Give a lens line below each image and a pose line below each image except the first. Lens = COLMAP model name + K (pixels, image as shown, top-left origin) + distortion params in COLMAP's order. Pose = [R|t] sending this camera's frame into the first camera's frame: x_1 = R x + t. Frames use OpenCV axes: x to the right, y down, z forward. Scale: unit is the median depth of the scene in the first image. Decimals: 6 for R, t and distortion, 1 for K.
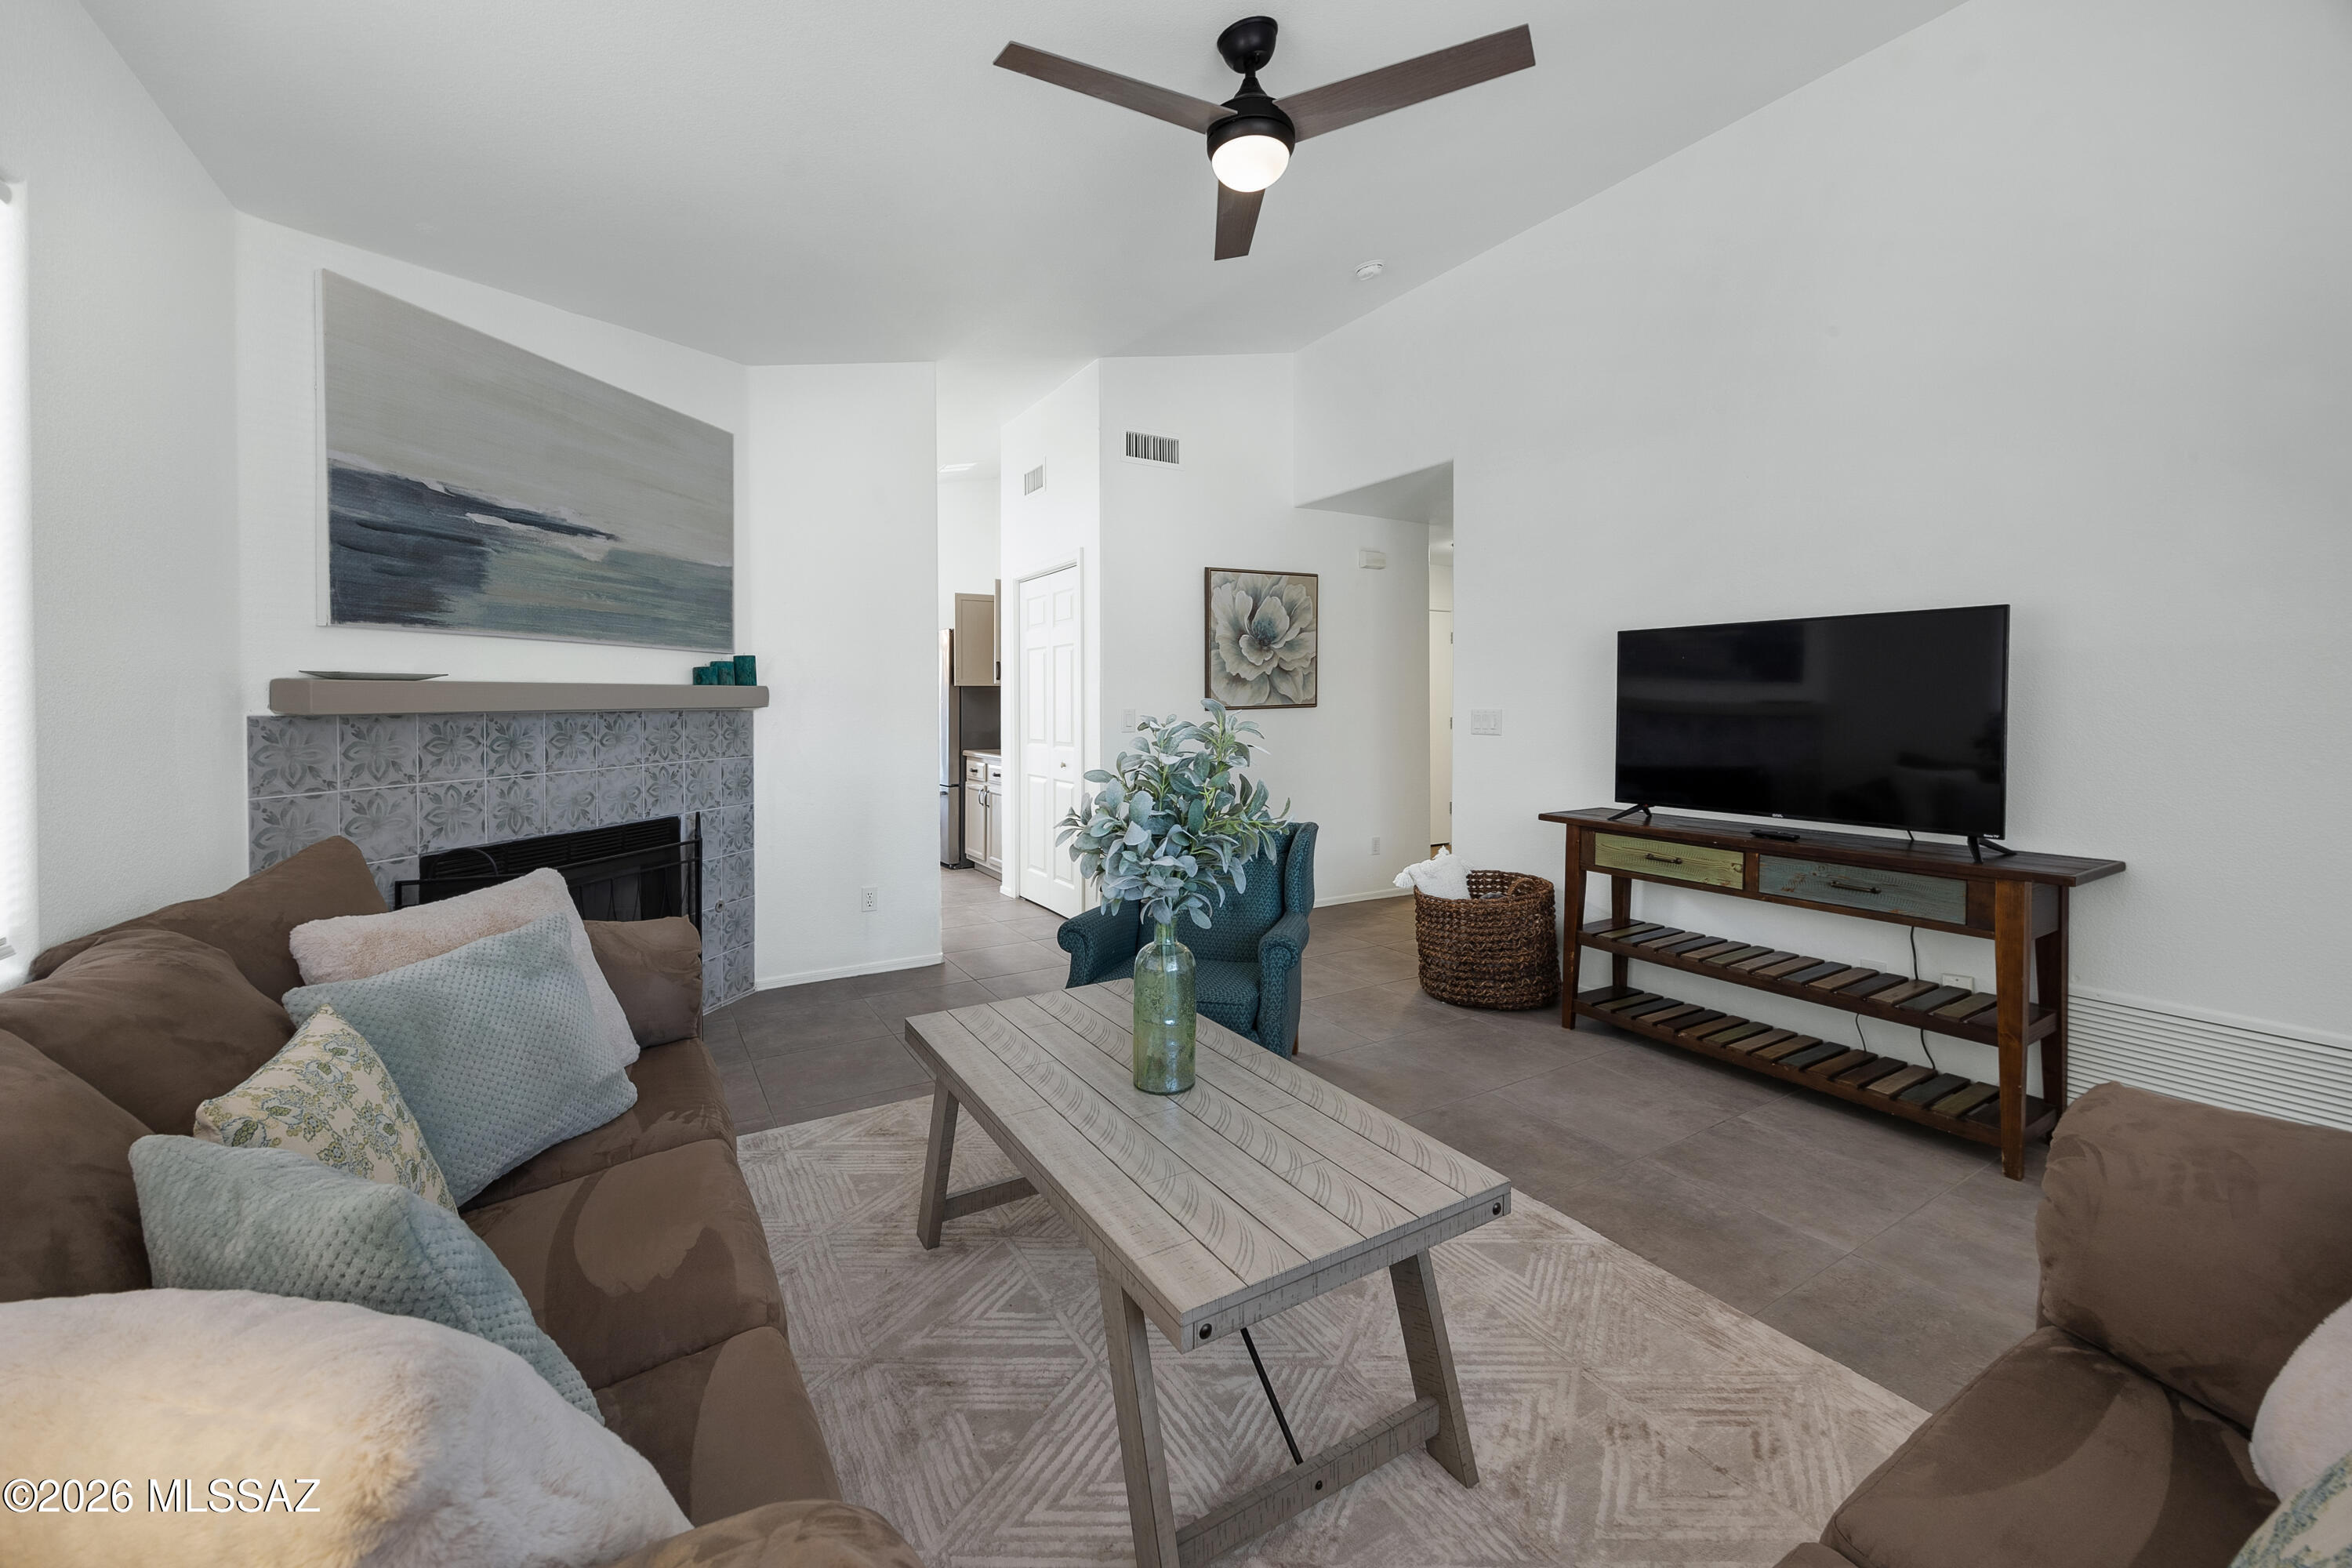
lens RADIAL K [[933.8, 0, 1174.8], [0, 933.8, 714.5], [0, 0, 1]] dist [0.000320, 0.000060]
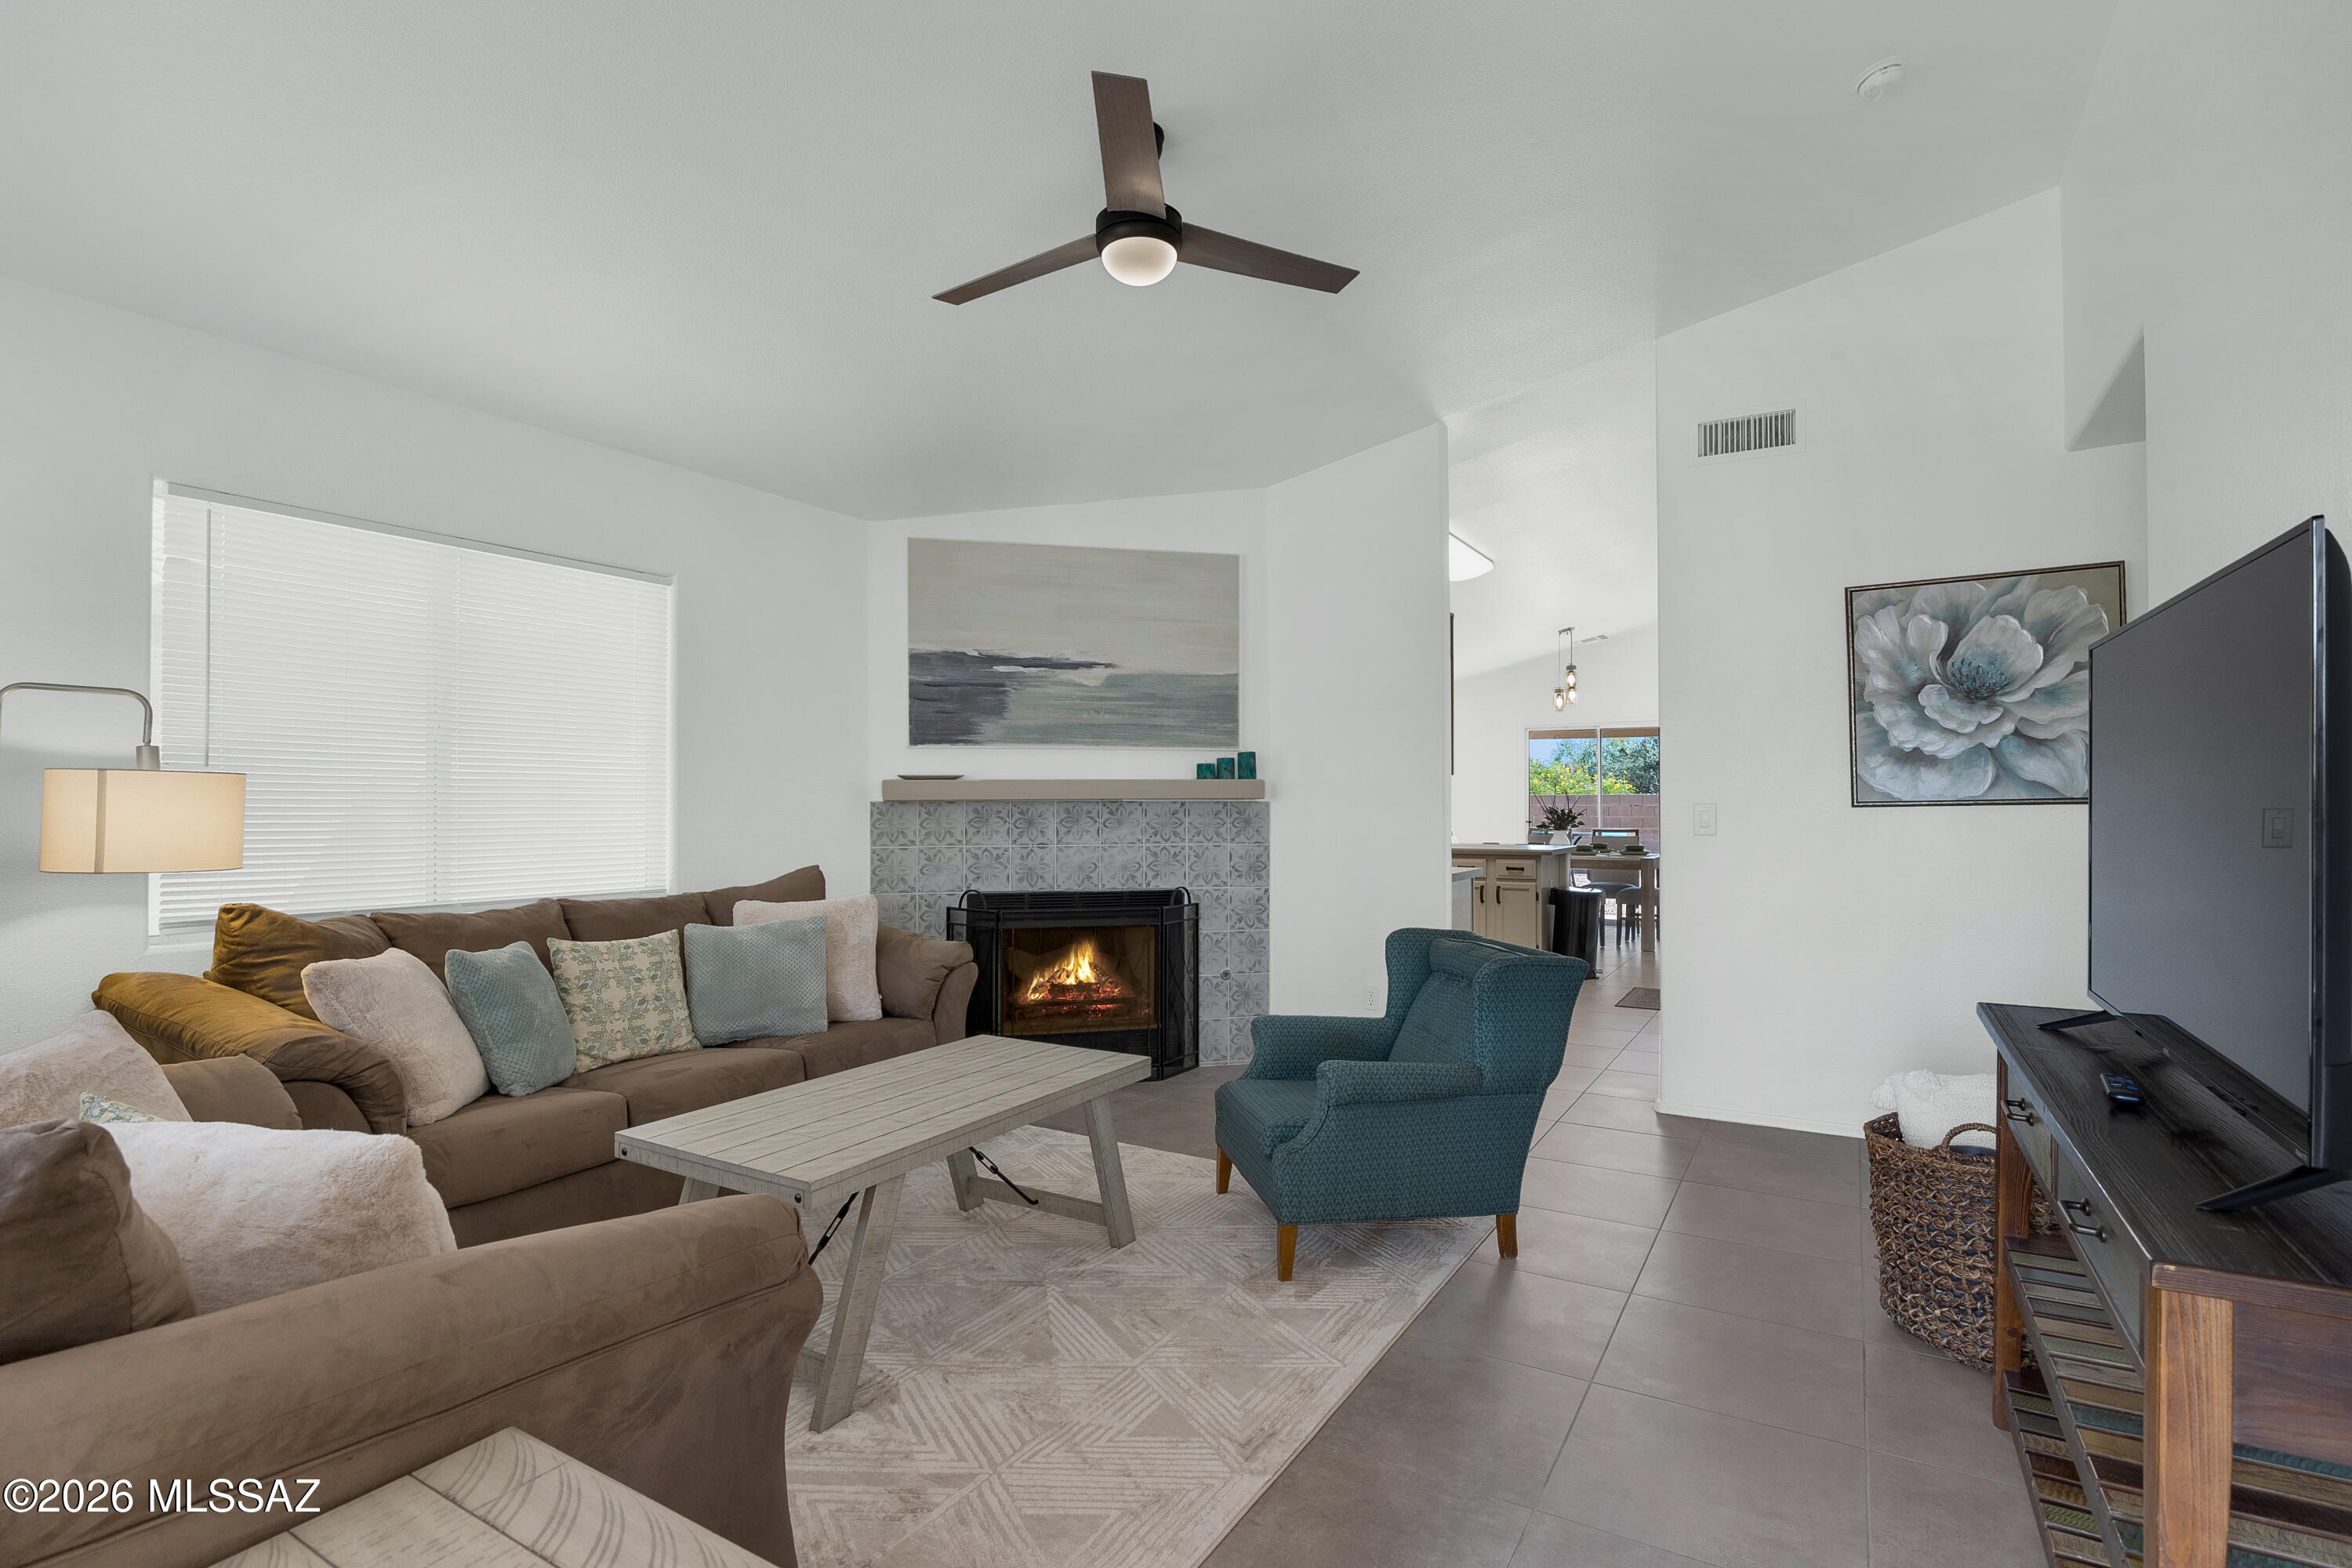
lens RADIAL K [[1196.9, 0, 1176.0], [0, 1196.9, 784.0], [0, 0, 1]] dist [-0.002182, -0.000119]
pose [[0.463665, -0.010127, -0.885953, 0.914471], [-0.013273, 0.999743, -0.018374, 0.002712], [0.885911, 0.020278, 0.463411, 0.322140]]
